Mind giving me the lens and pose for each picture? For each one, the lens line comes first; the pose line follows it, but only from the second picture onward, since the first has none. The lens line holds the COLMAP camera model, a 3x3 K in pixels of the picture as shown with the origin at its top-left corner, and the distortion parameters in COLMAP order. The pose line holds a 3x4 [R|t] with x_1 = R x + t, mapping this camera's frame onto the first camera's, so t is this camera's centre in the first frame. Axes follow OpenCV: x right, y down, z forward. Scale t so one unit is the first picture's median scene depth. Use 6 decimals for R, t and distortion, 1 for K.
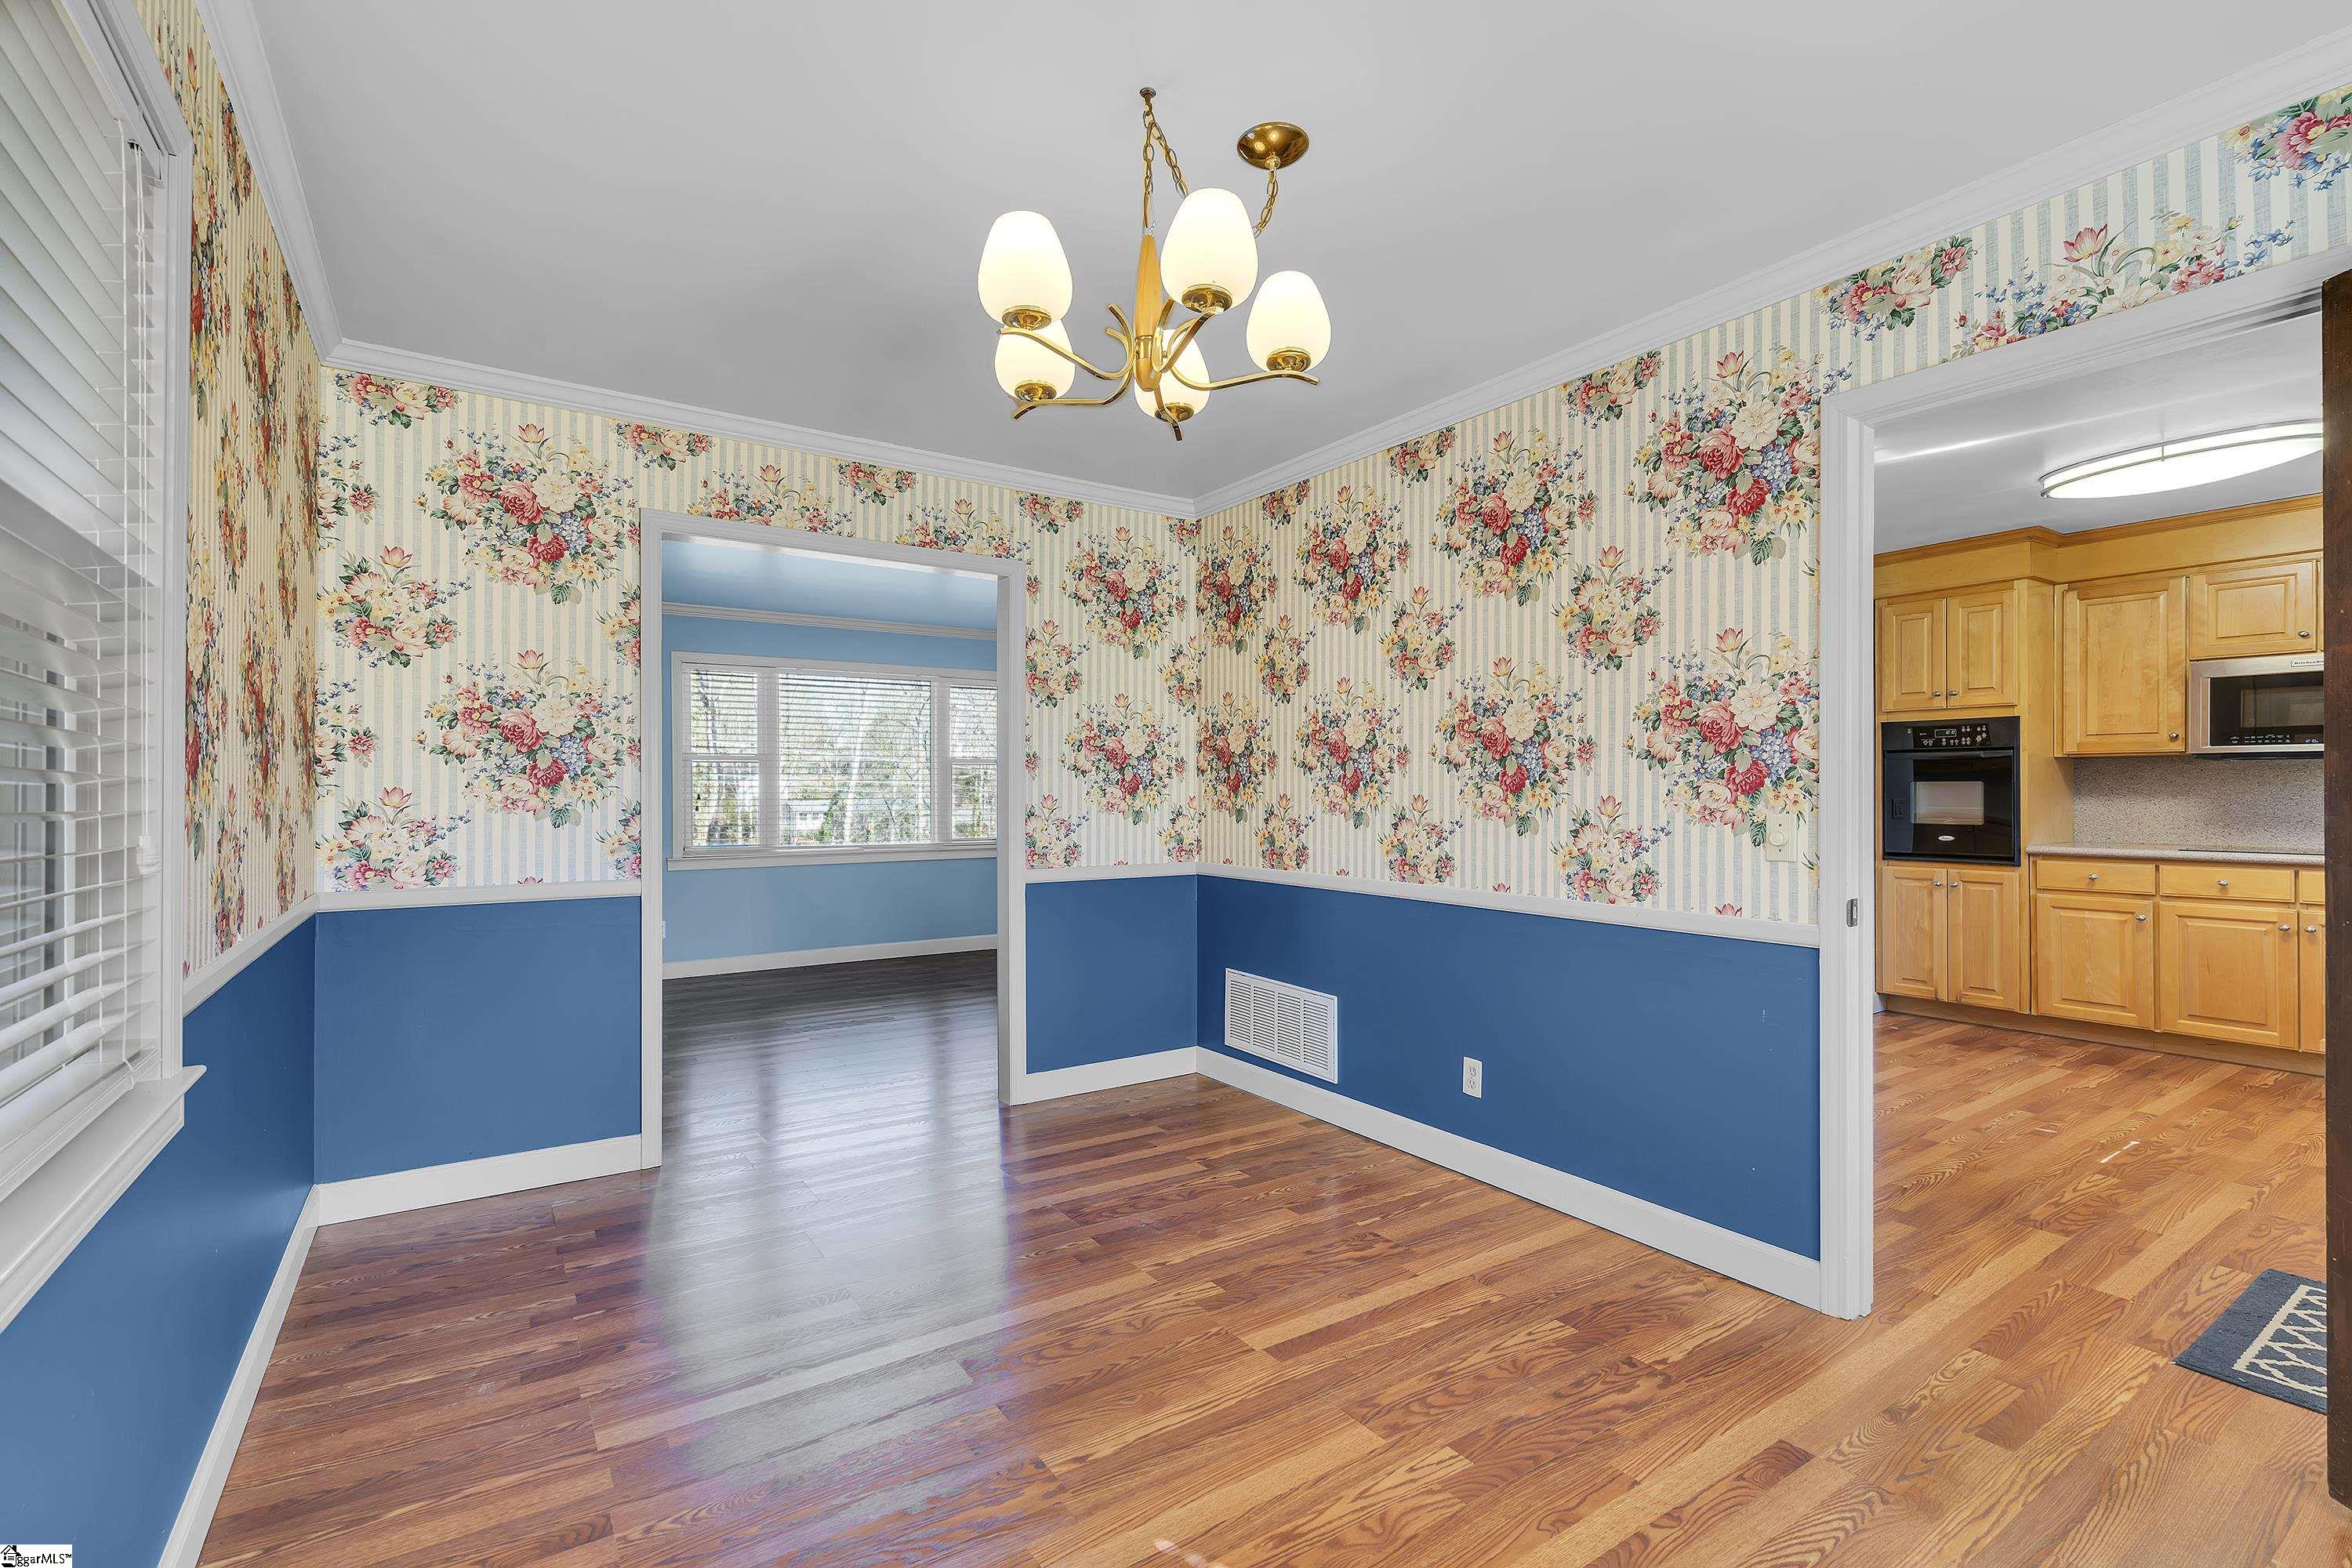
lens RADIAL K [[1057.5, 0, 1168.2], [0, 1057.5, 799.7], [0, 0, 1]] dist [0.010439, 0.000056]
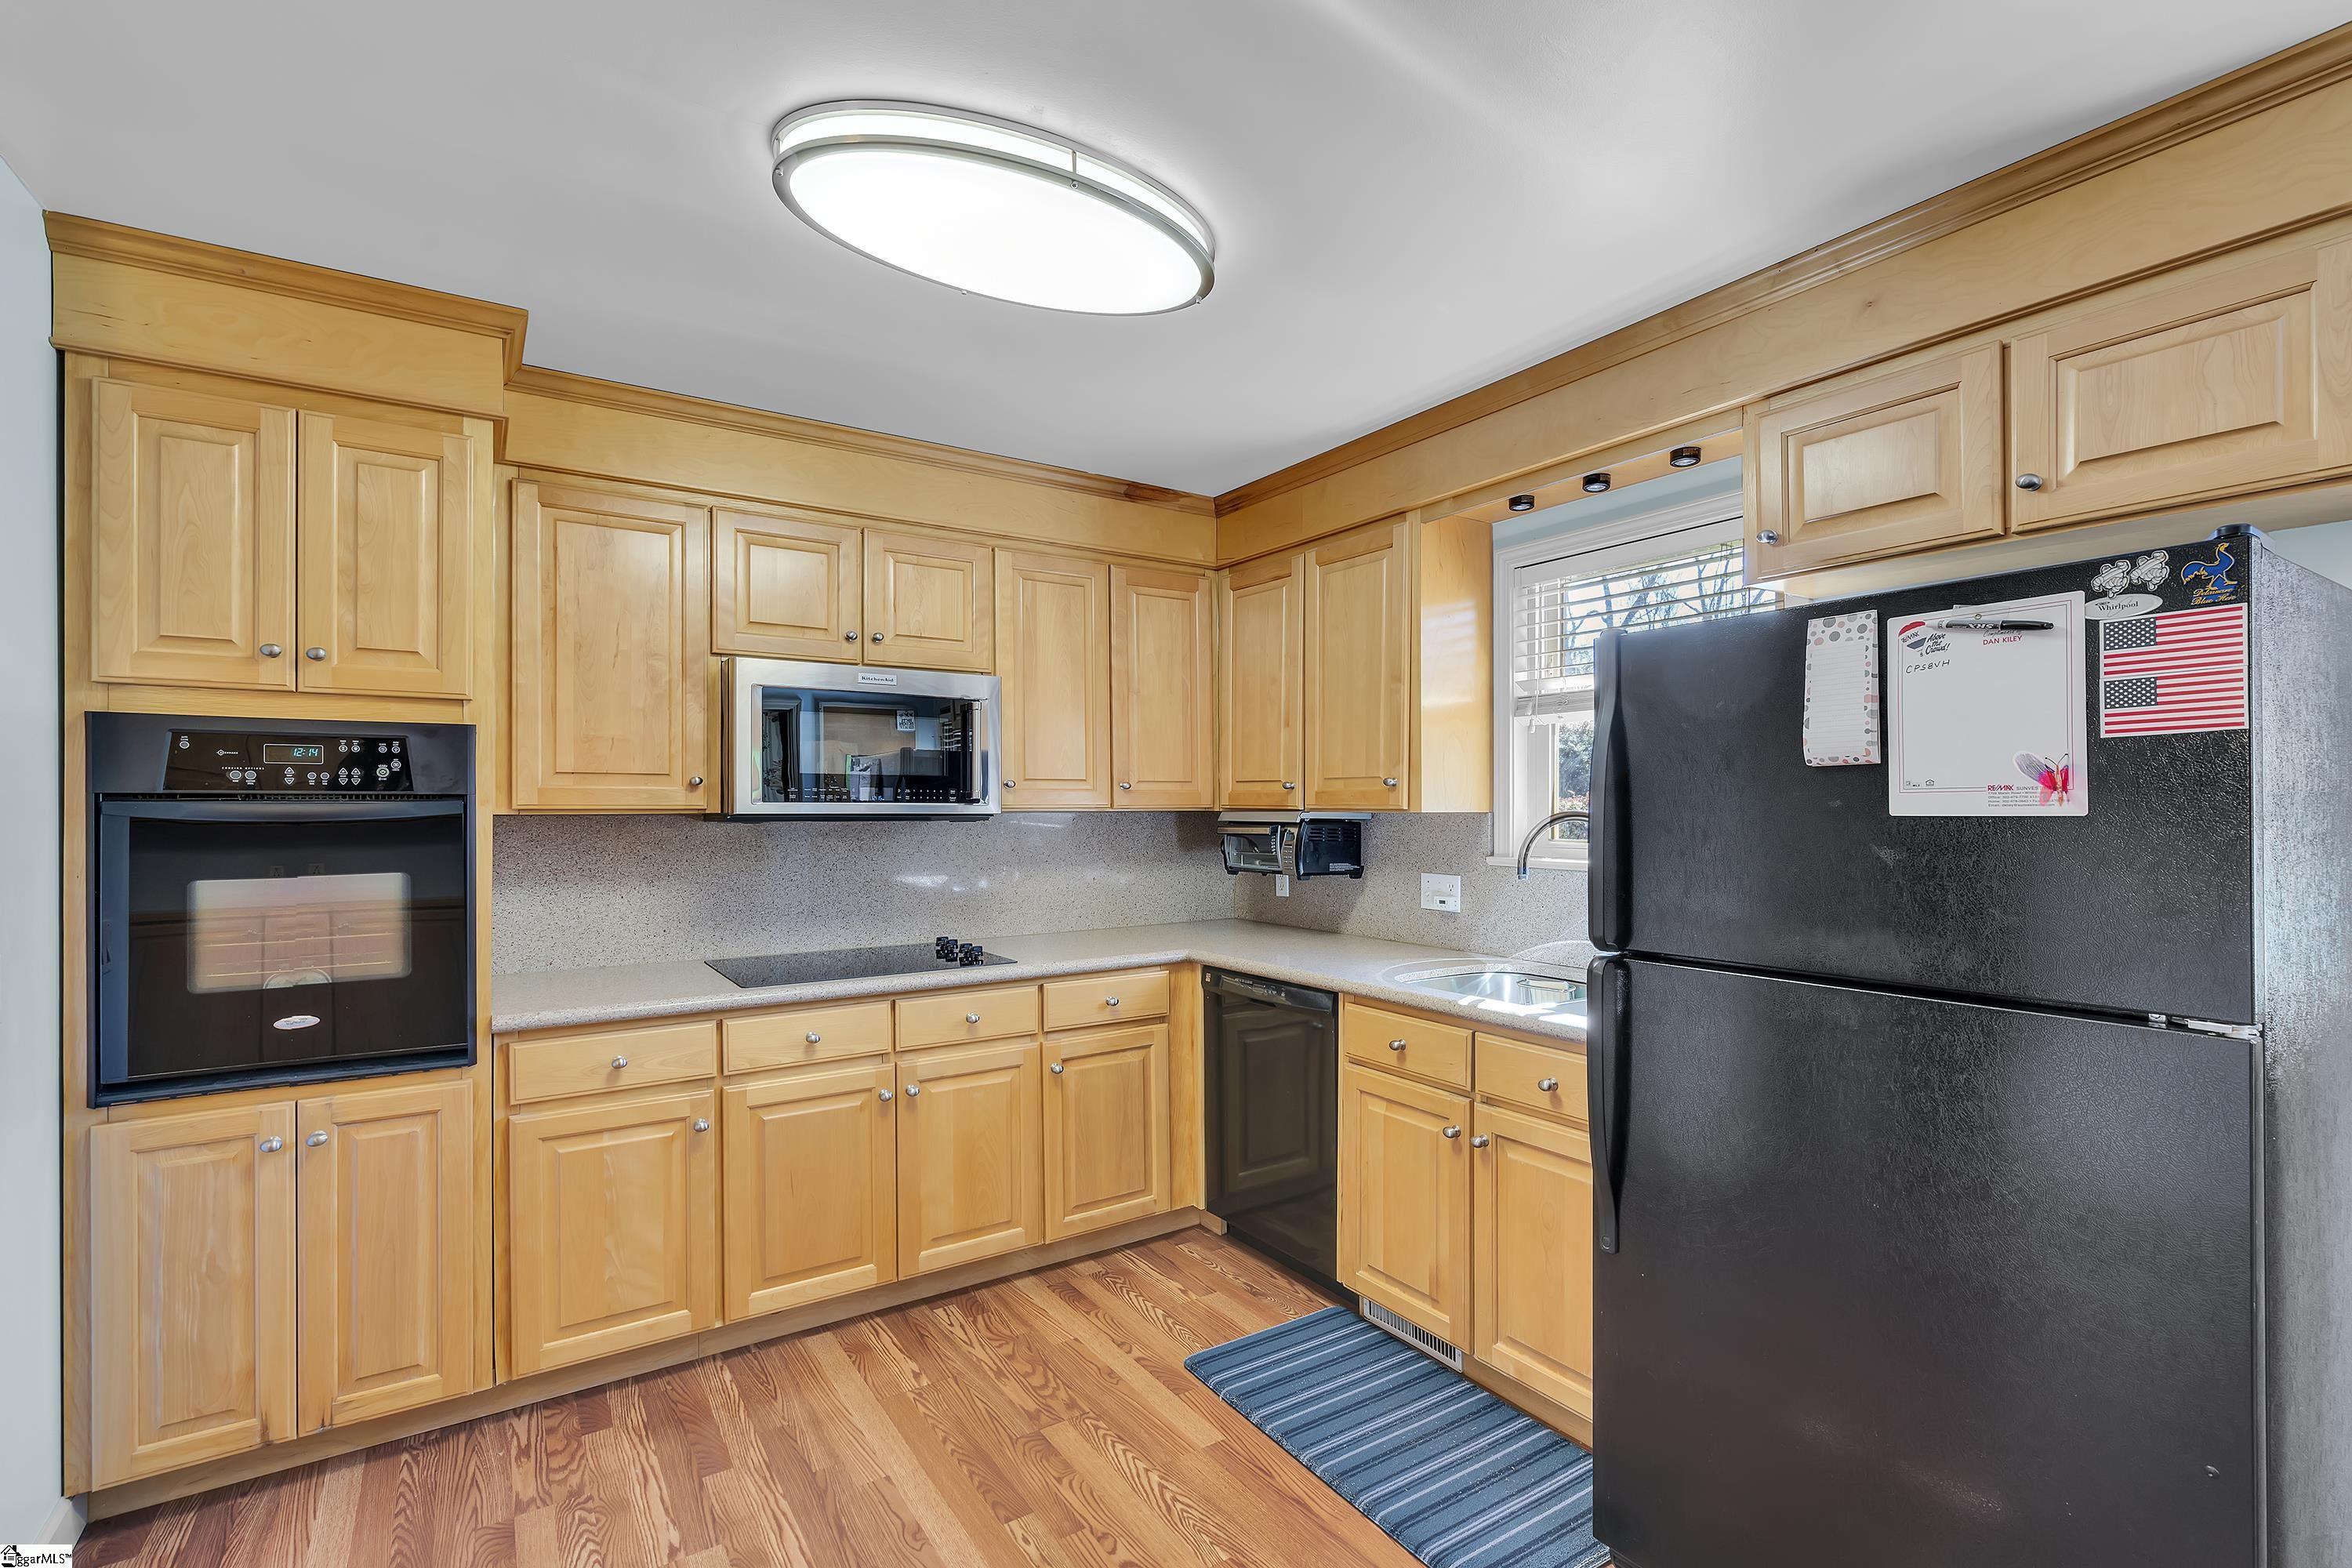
lens RADIAL K [[1057.5, 0, 1168.2], [0, 1057.5, 799.7], [0, 0, 1]] dist [0.010439, 0.000056]
pose [[0.017785, 0.007057, 0.999817, 0.357331], [0.008487, 0.999938, -0.007209, -0.041499], [-0.999806, 0.008614, 0.017724, 0.695101]]
